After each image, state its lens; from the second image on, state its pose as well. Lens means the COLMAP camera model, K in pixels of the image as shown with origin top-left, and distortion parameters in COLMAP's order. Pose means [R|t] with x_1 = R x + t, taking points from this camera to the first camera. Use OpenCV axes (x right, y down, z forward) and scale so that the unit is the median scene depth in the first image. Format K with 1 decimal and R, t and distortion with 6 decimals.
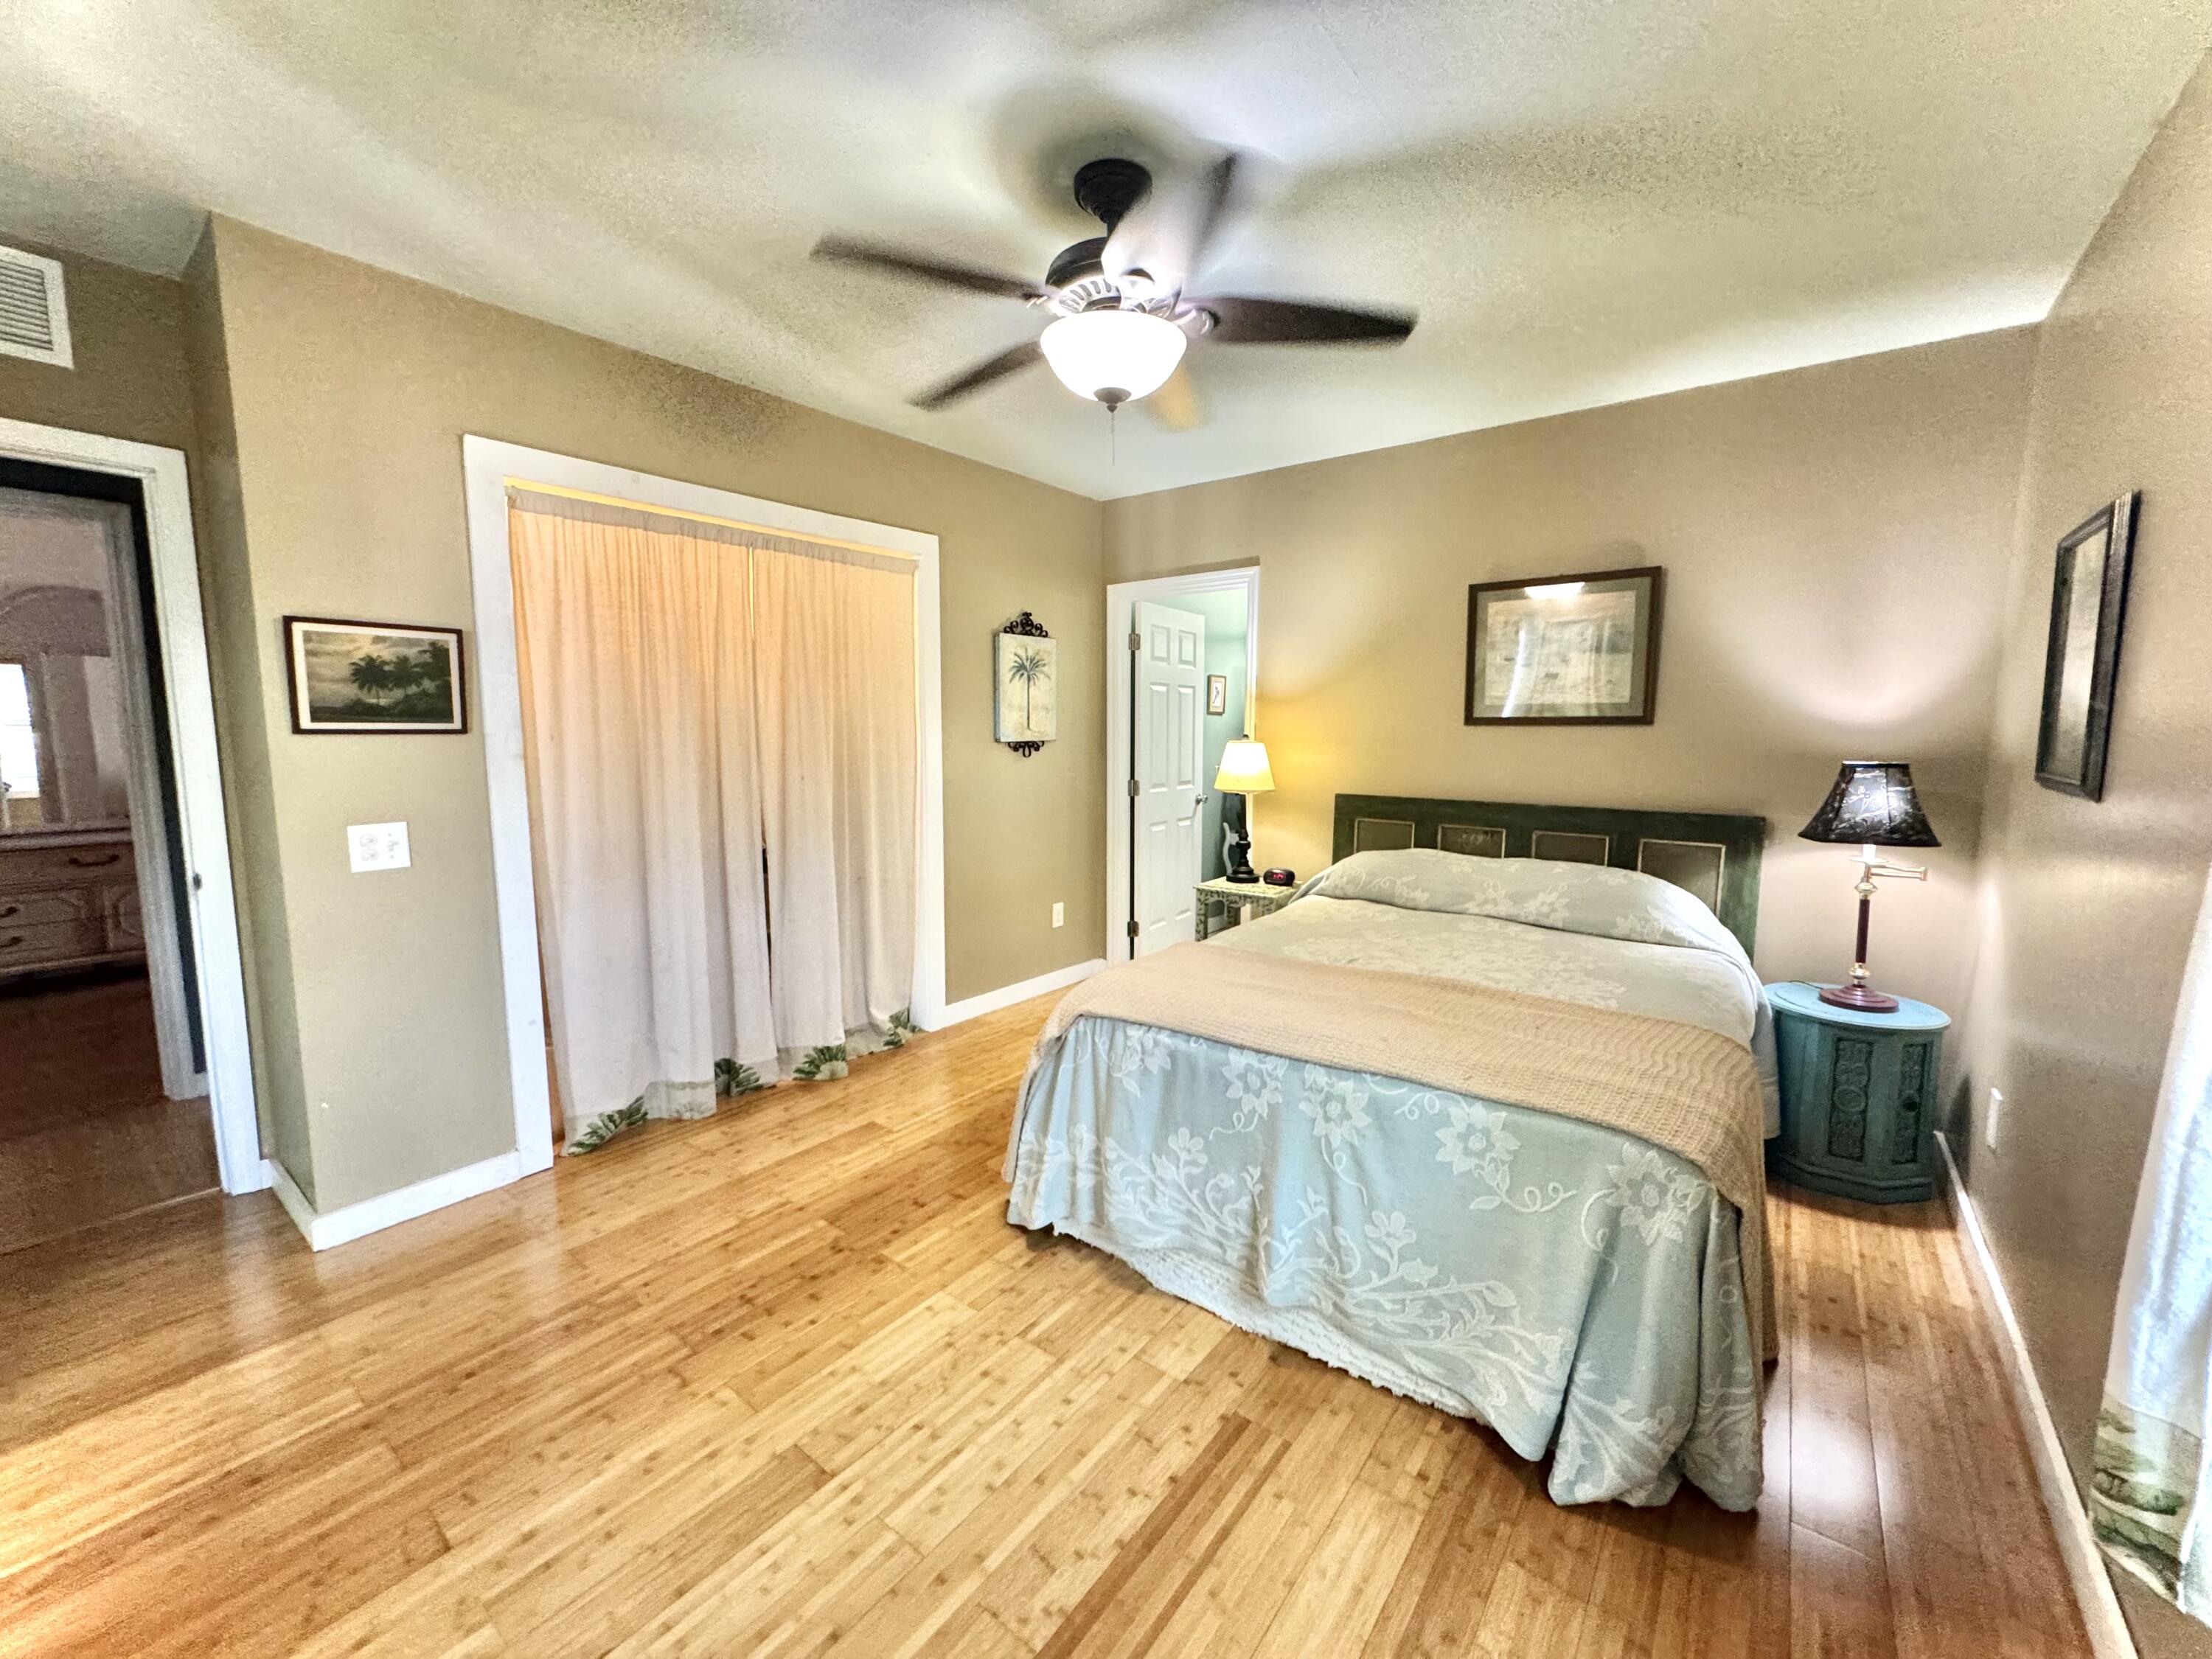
lens RADIAL K [[884.3, 0, 1113.2], [0, 884.3, 824.4], [0, 0, 1]] dist [-0.004163, 0.000488]
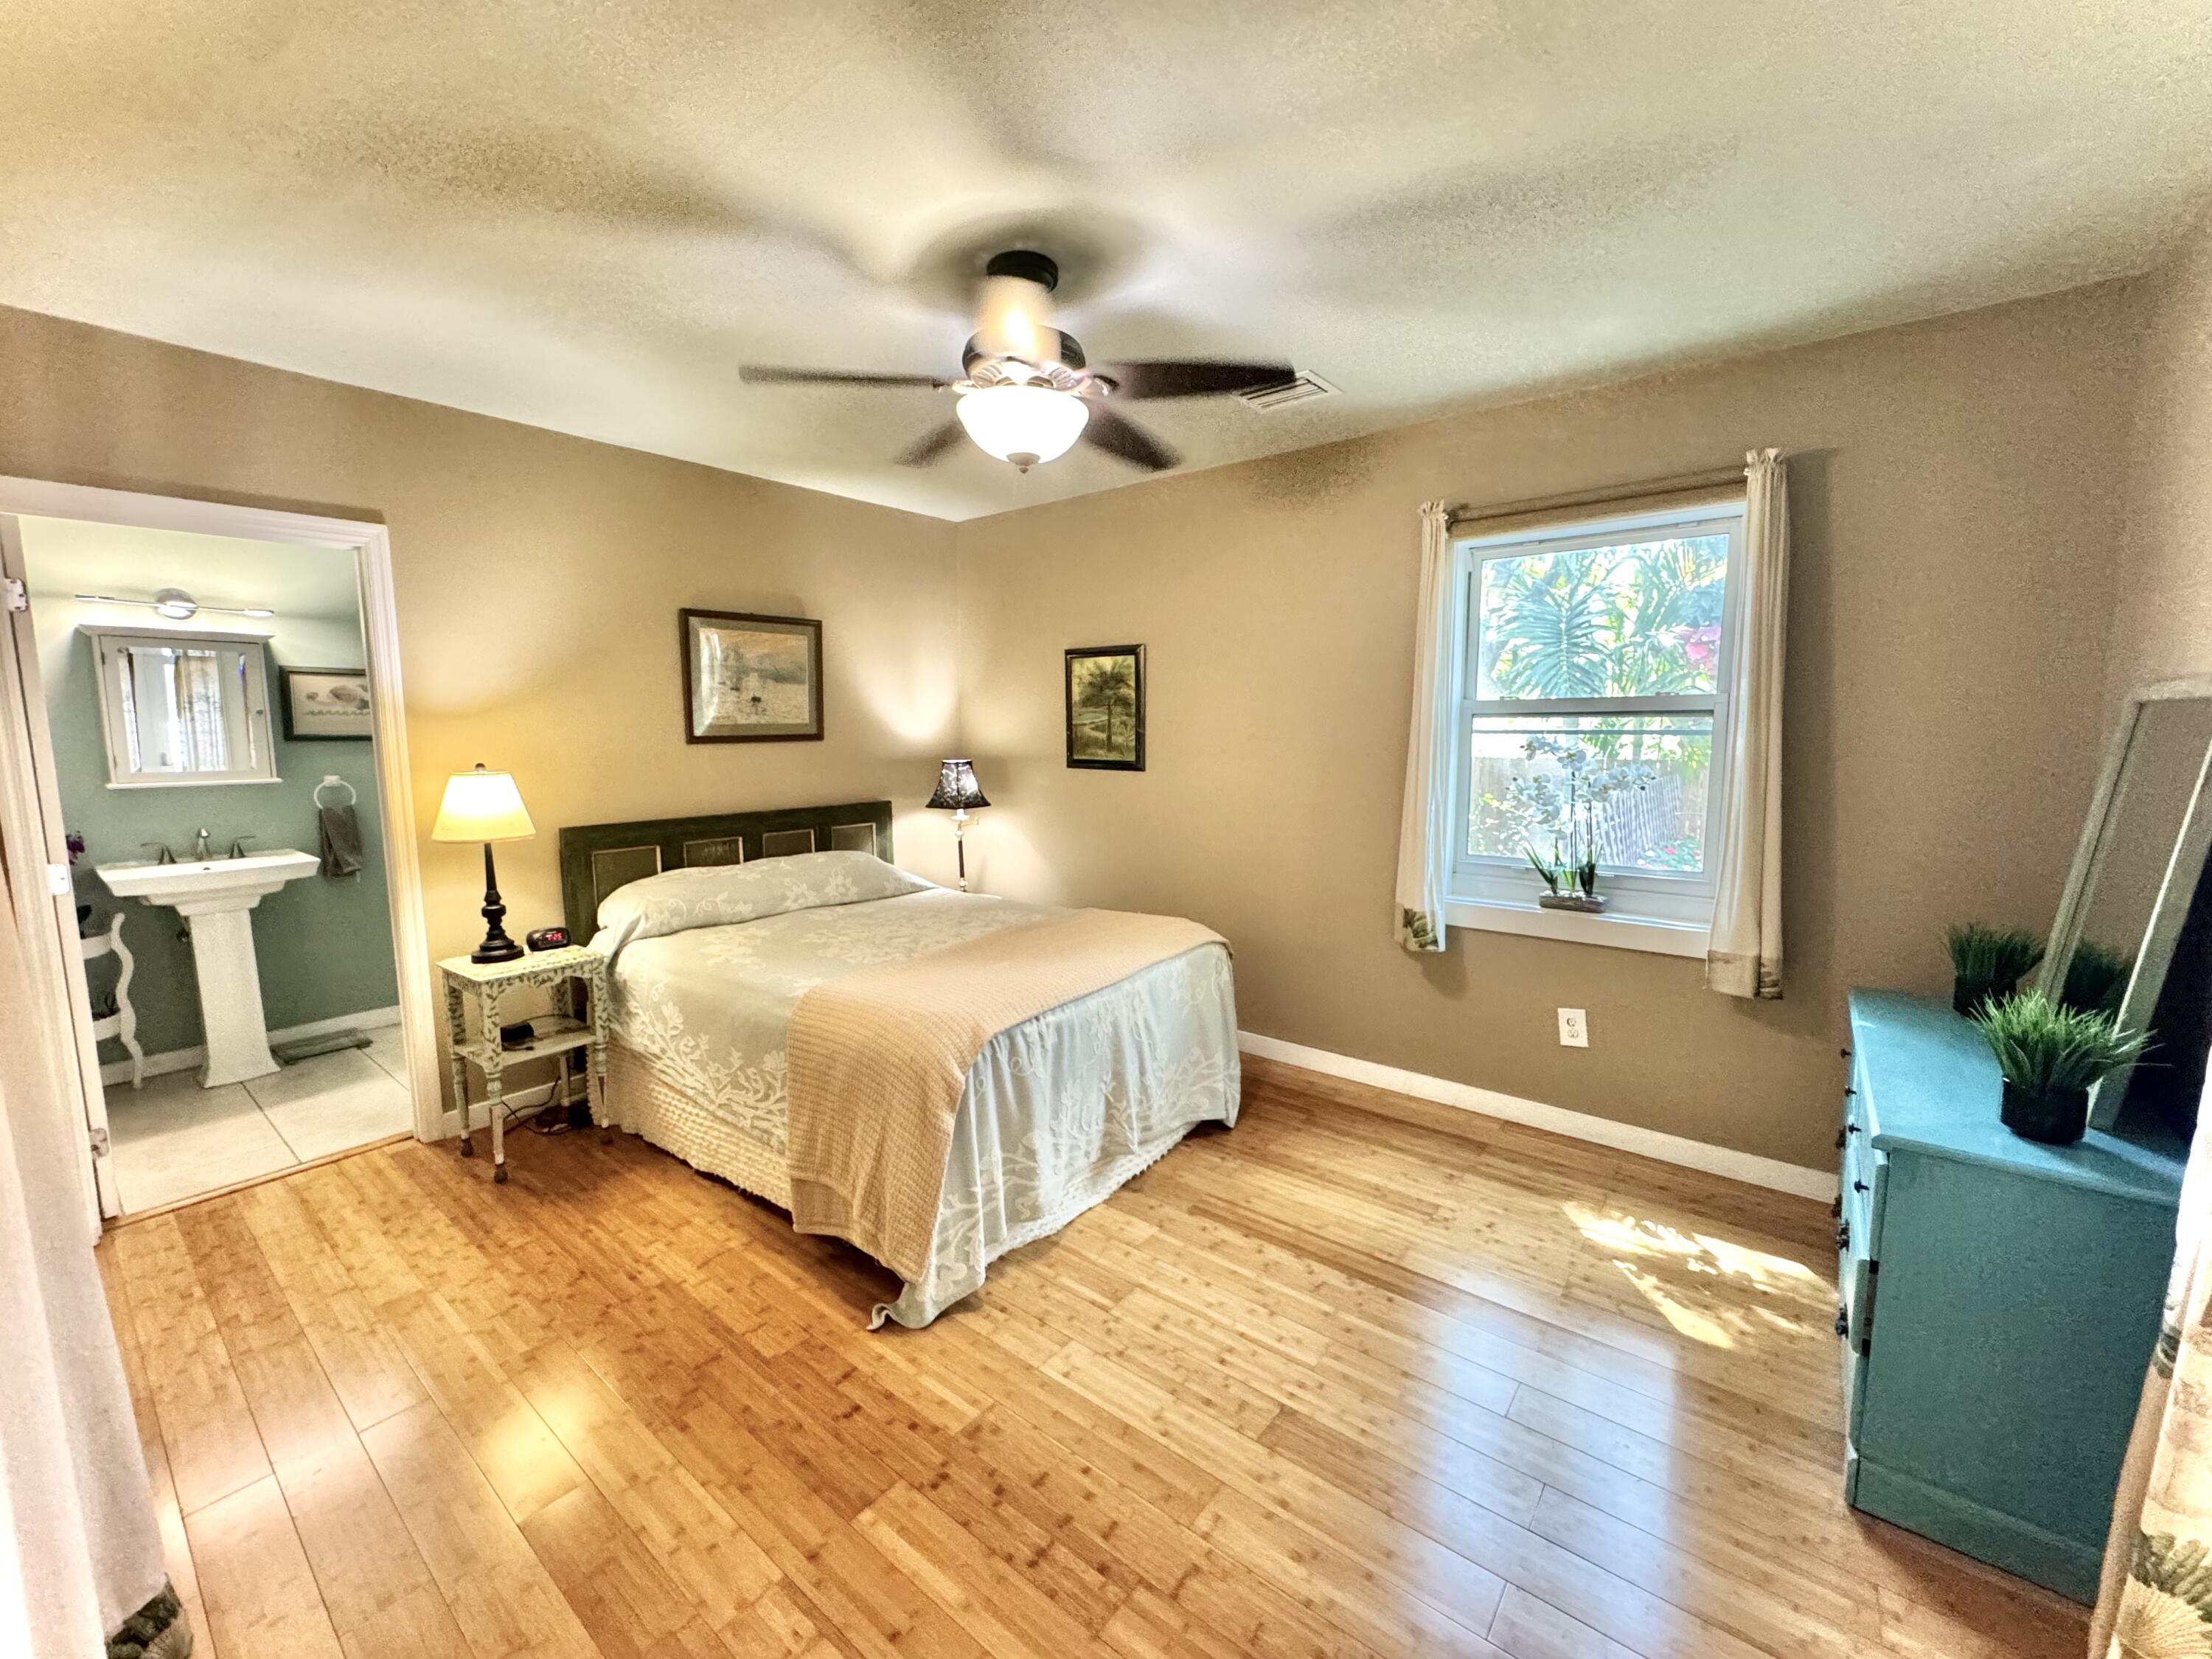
lens RADIAL K [[884.3, 0, 1101.5], [0, 884.3, 826.5], [0, 0, 1]] dist [-0.004163, 0.000488]
pose [[0.020239, -0.118737, 0.992719, -0.998104], [0.117092, 0.986371, 0.115590, -0.128129], [-0.992915, 0.113900, 0.033867, 0.798567]]
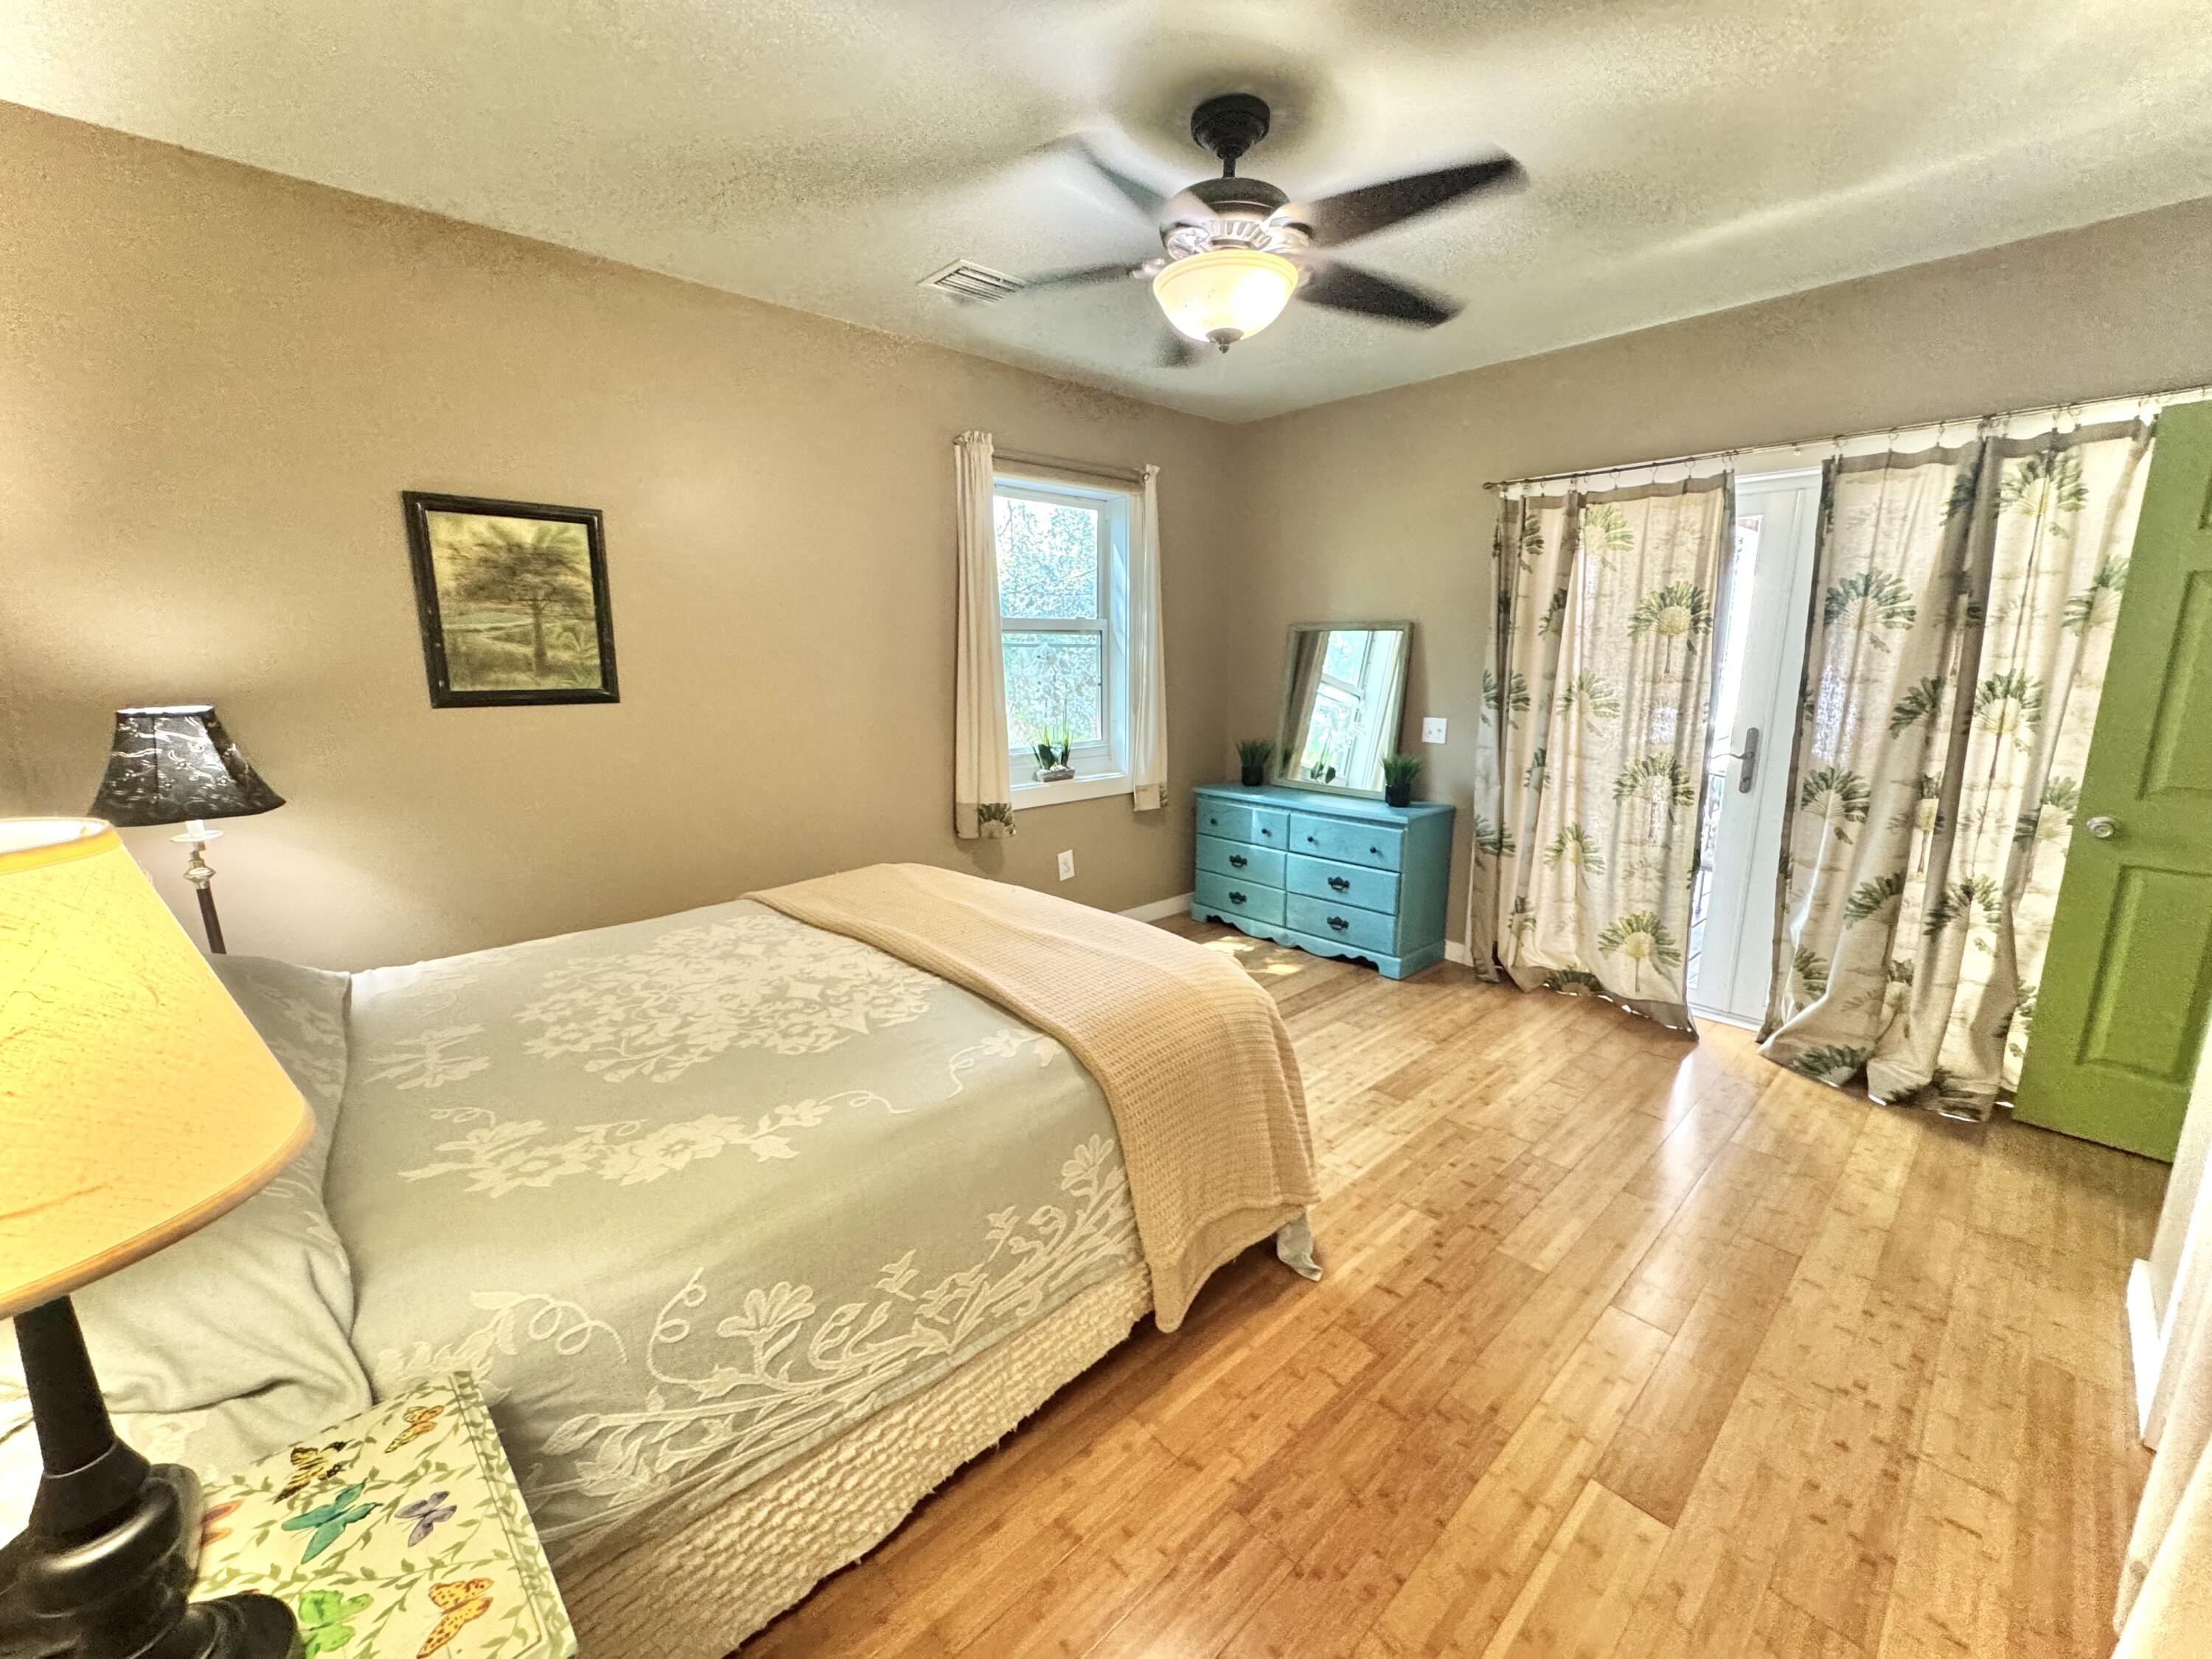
lens RADIAL K [[884.3, 0, 1110.4], [0, 884.3, 821.0], [0, 0, 1]] dist [-0.004163, 0.000488]
pose [[-0.984899, -0.041367, 0.168116, -0.056184], [0.011596, 0.953094, 0.302452, -0.229545], [-0.172741, 0.299834, -0.938222, 1.867759]]
